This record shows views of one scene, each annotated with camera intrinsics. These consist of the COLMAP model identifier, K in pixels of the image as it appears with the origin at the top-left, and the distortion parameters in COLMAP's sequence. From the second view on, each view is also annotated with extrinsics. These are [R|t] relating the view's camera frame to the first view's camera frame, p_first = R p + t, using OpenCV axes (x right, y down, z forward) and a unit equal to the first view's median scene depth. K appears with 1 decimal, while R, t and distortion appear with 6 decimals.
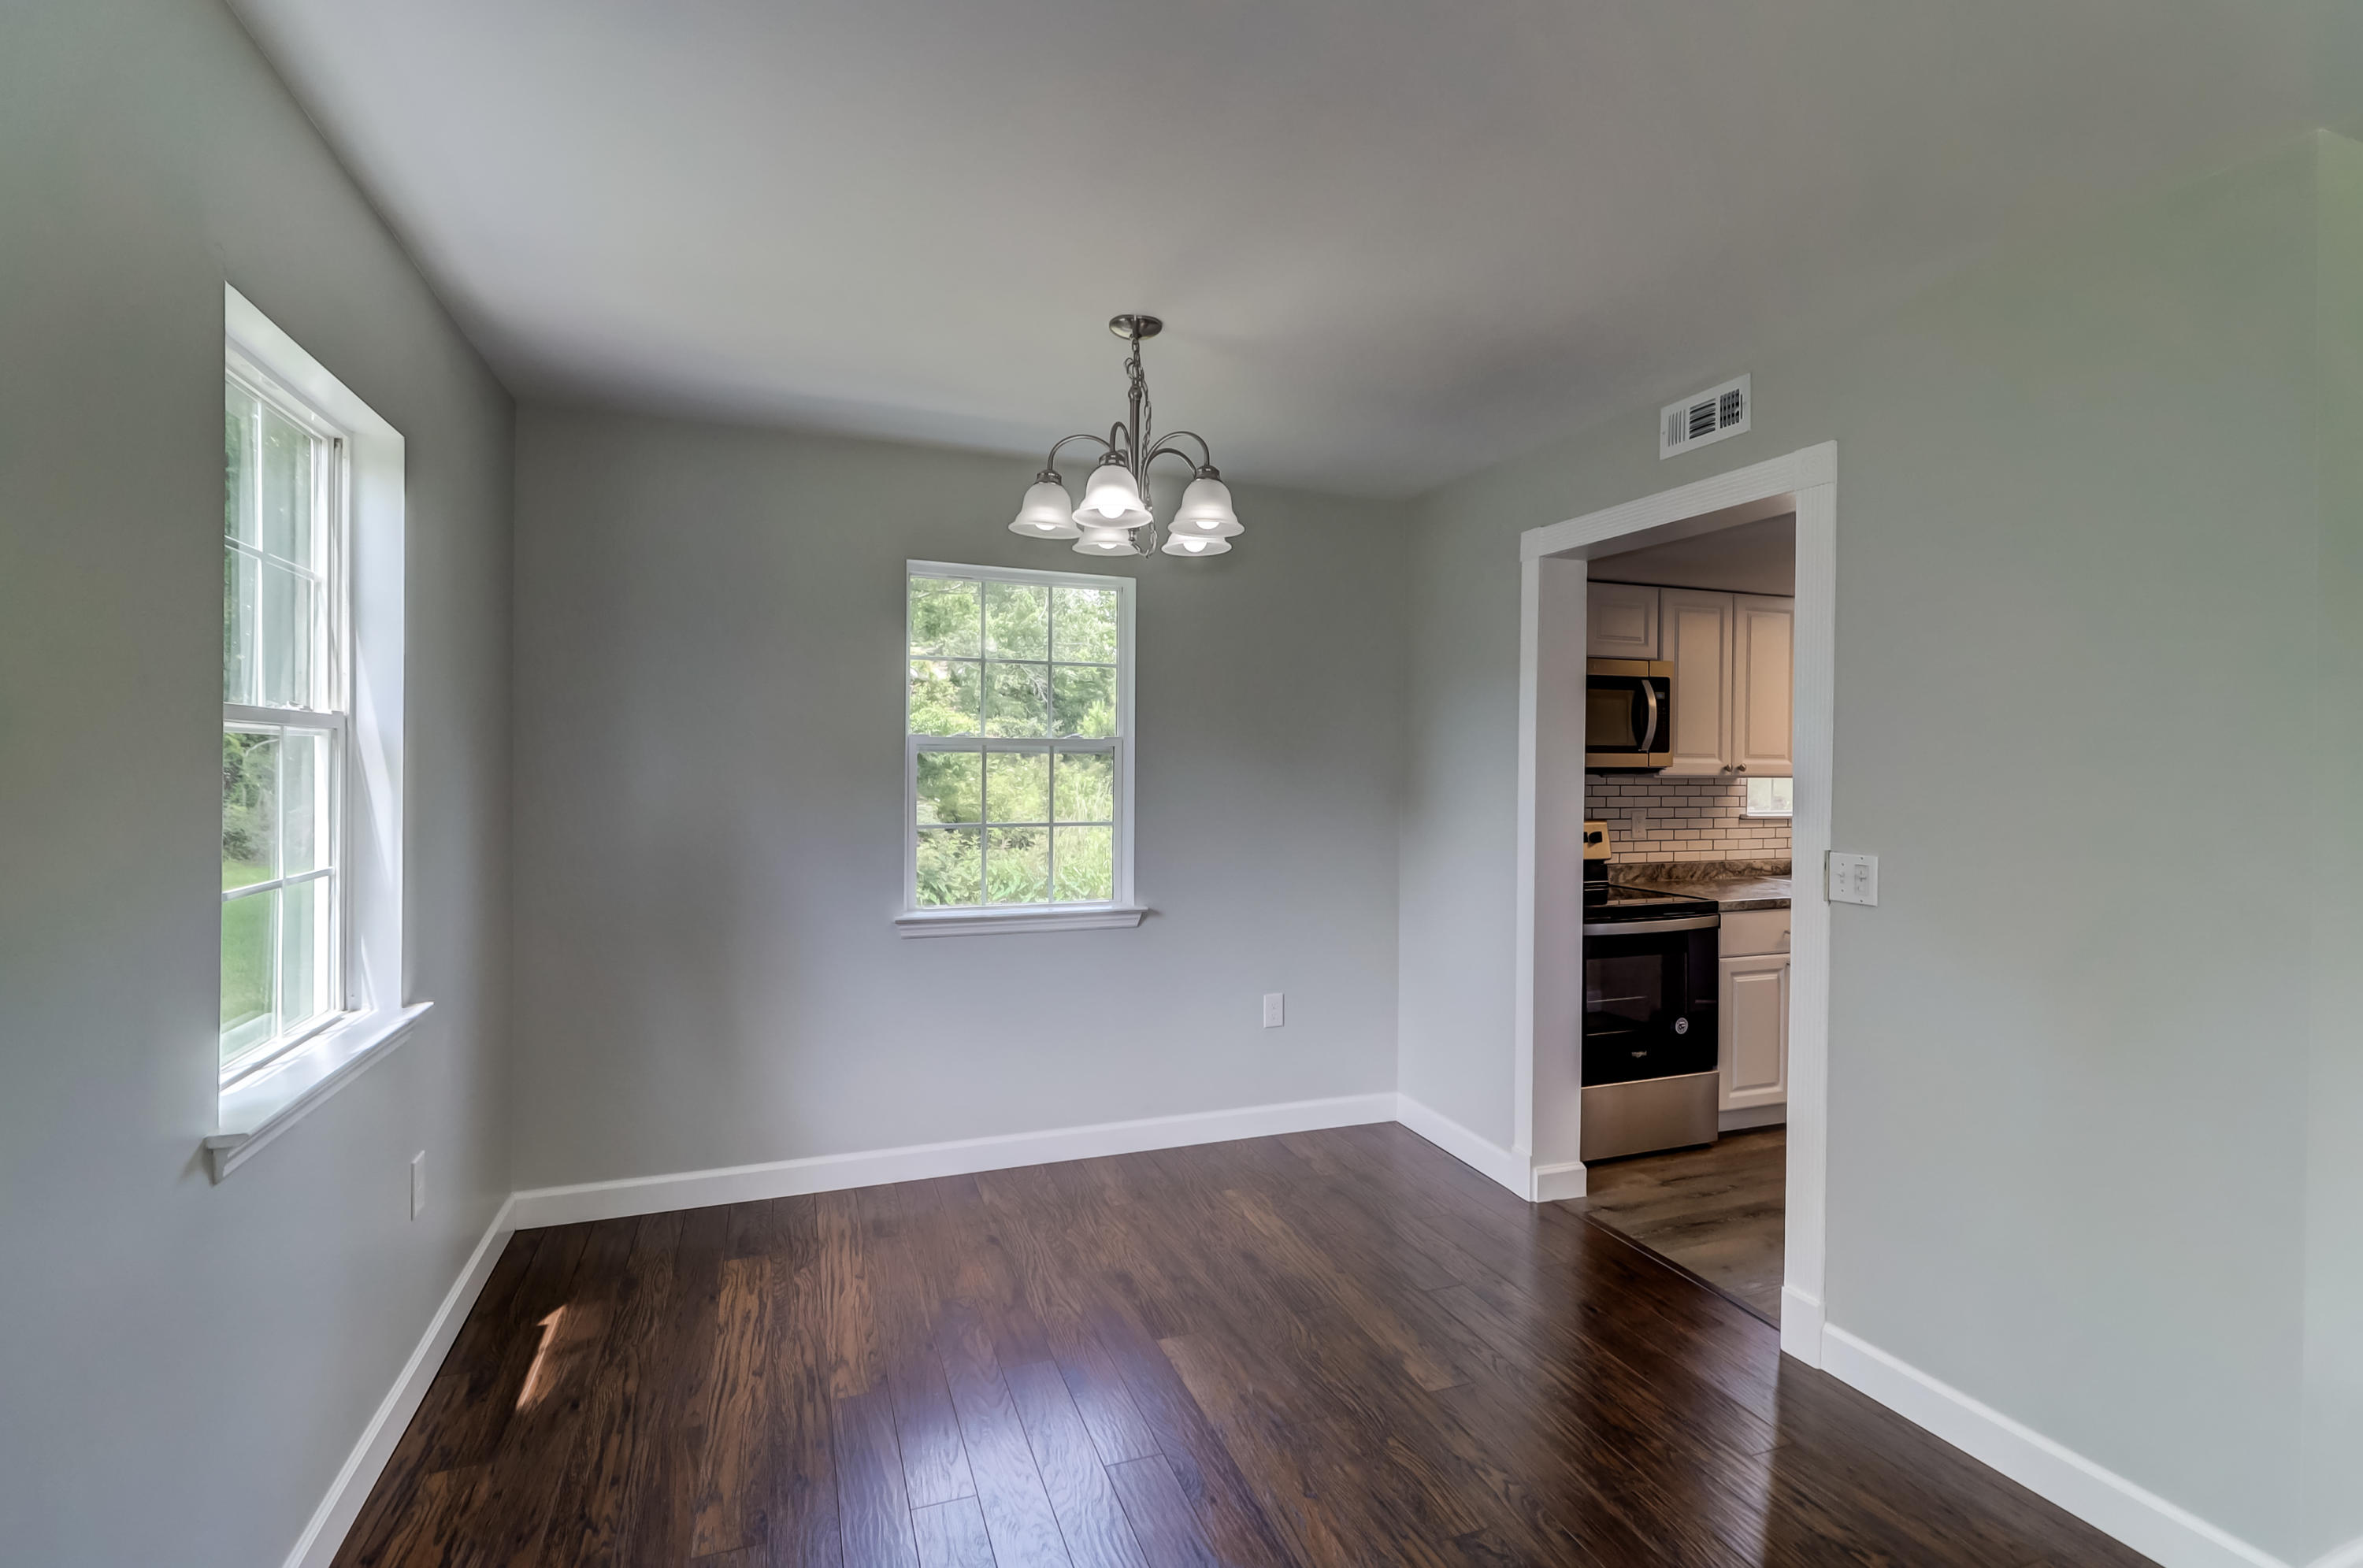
lens RADIAL K [[1080.5, 0, 1179.0], [0, 1080.5, 767.3], [0, 0, 1]] dist [-0.001189, 0.000071]
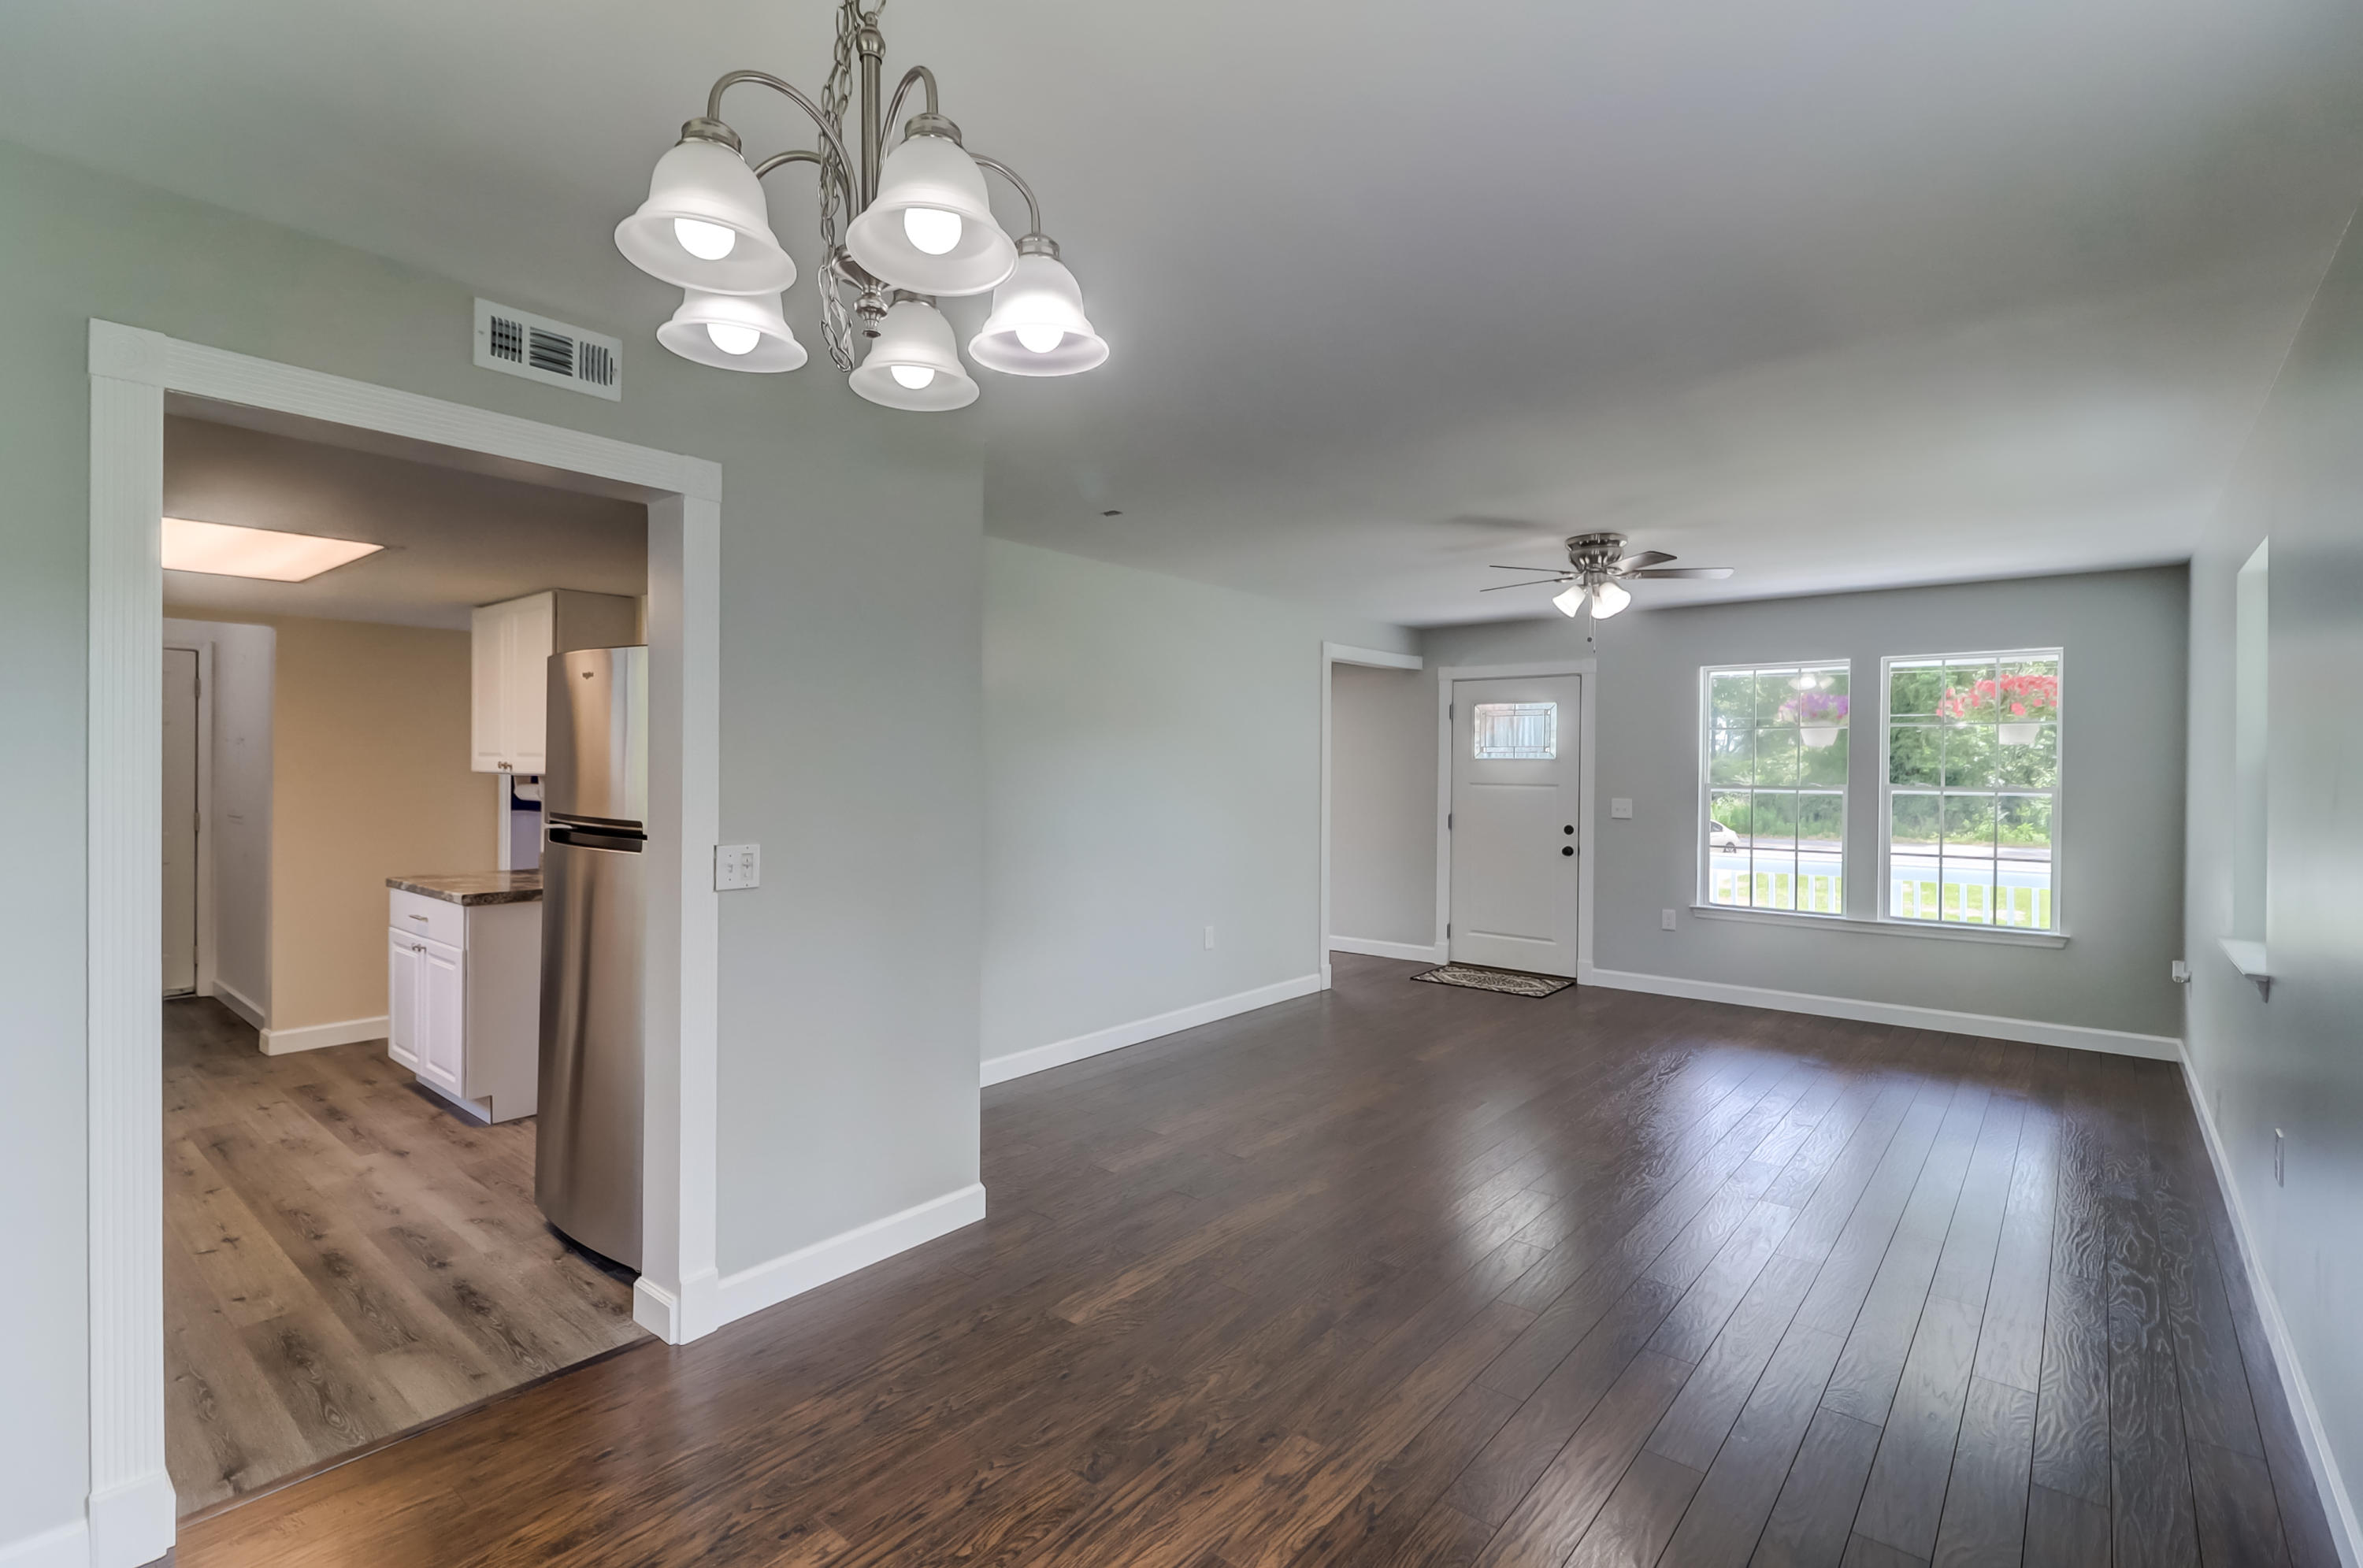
lens RADIAL K [[1080.5, 0, 1180.6], [0, 1080.5, 780.1], [0, 0, 1]] dist [-0.001189, 0.000071]
pose [[-0.487157, -0.015170, 0.873182, -0.511562], [-0.003099, 0.999873, 0.015642, -0.004912], [-0.873309, 0.004914, -0.487142, 1.026304]]
